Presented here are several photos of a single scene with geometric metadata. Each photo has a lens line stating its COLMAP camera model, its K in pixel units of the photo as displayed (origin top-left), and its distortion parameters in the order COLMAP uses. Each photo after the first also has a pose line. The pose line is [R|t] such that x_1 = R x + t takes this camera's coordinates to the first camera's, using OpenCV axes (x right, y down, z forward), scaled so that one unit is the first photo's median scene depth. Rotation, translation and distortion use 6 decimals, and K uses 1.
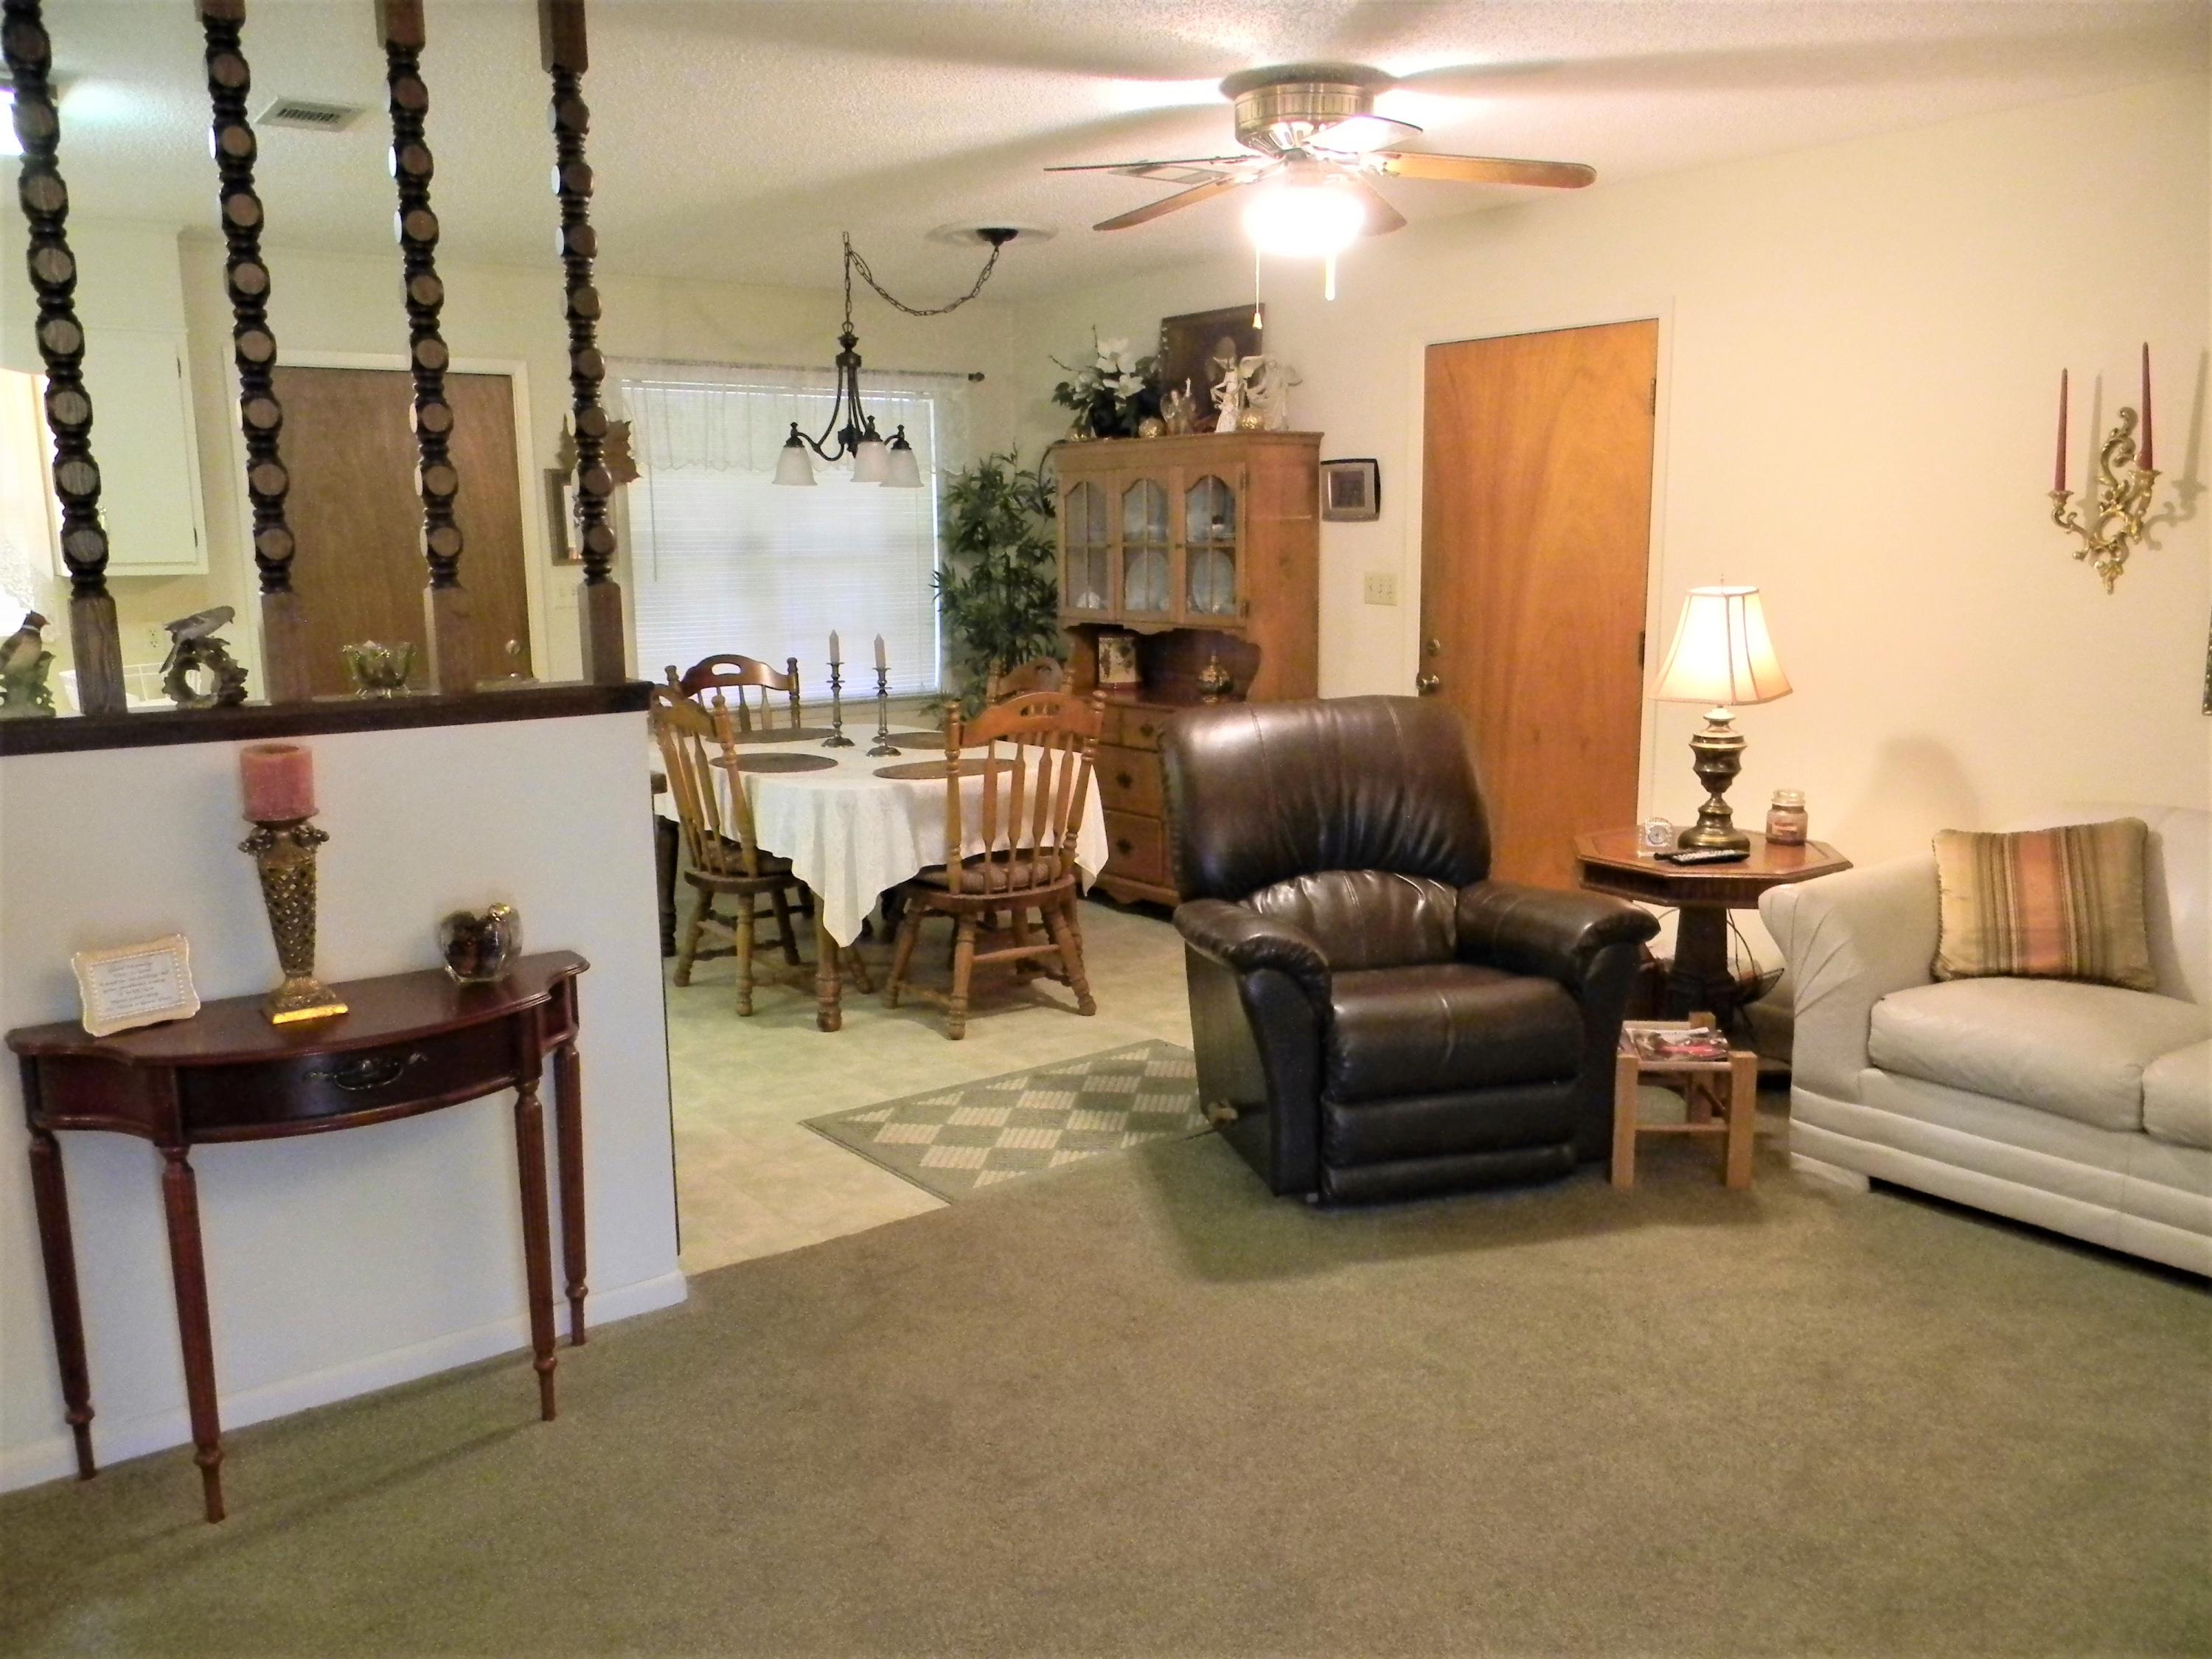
lens RADIAL K [[1767.9, 0, 1105.7], [0, 1767.9, 828.9], [0, 0, 1]] dist [-0.001420, -0.000843]
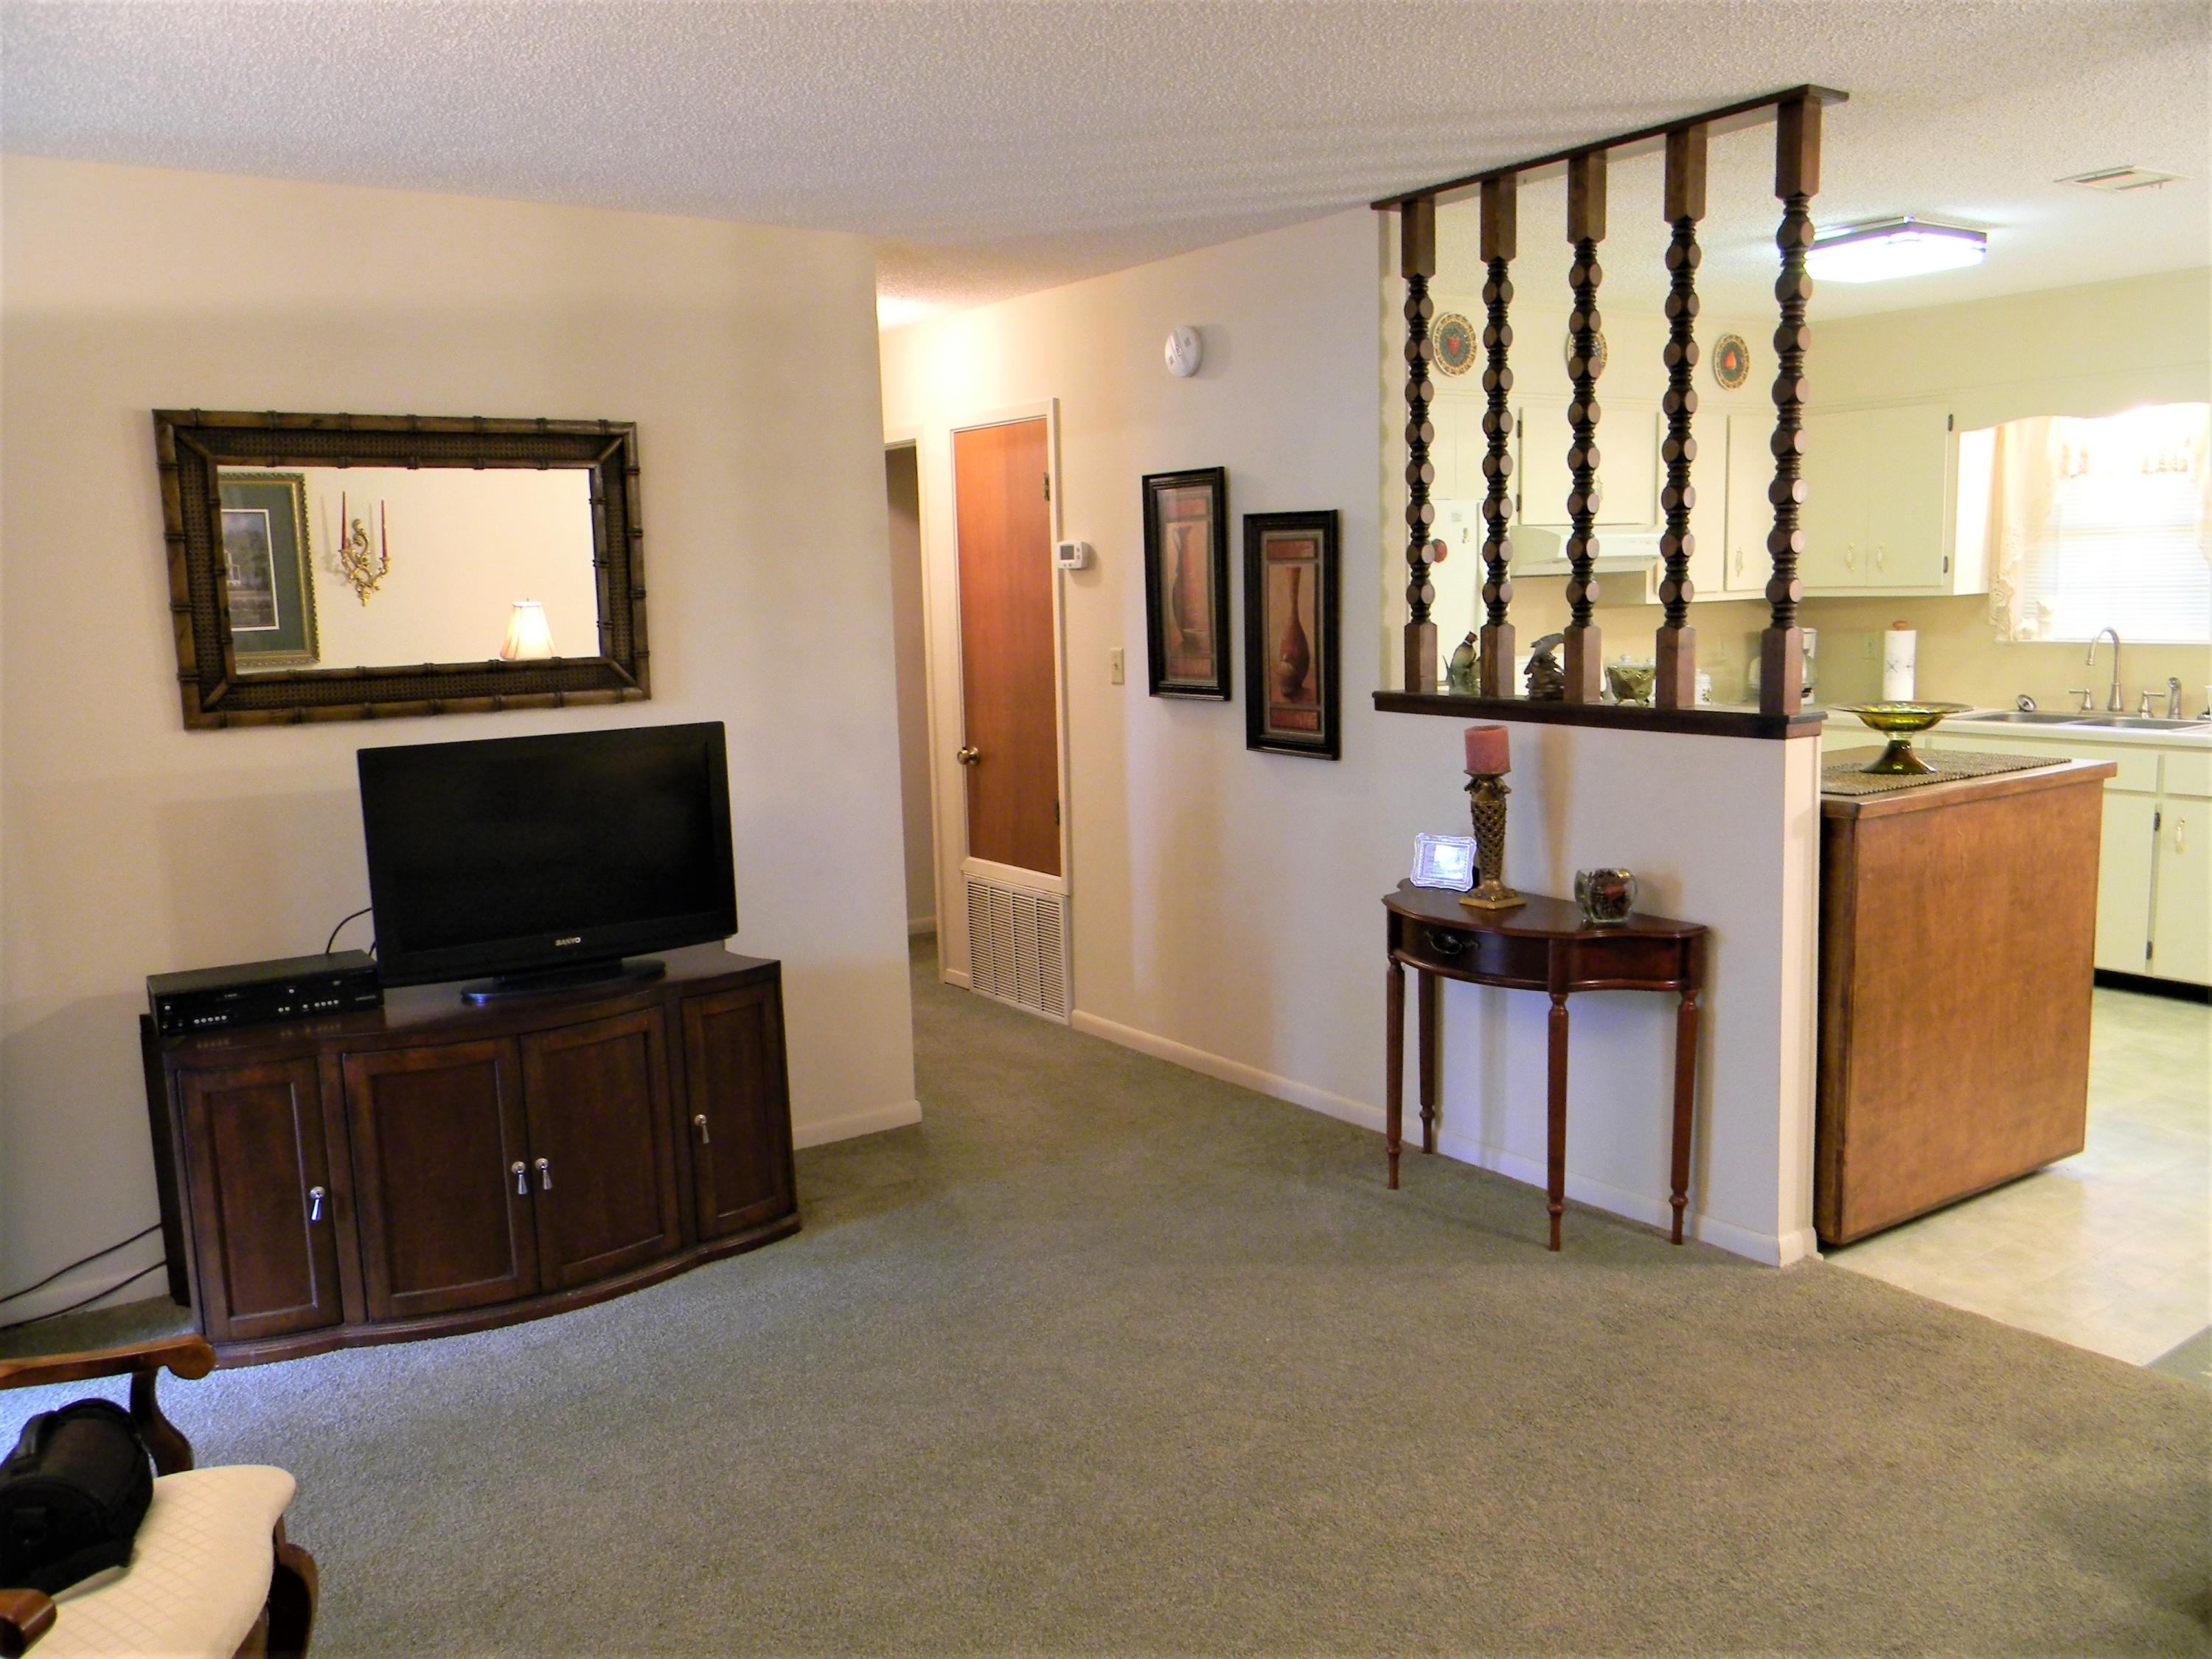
lens RADIAL K [[1767.9, 0, 1105.6], [0, 1767.9, 833.1], [0, 0, 1]] dist [-0.001420, -0.000843]
pose [[-0.030898, 0.155831, -0.987300, 1.034015], [-0.143975, 0.976777, 0.158676, -0.146151], [0.989099, 0.147050, -0.007744, 0.671153]]
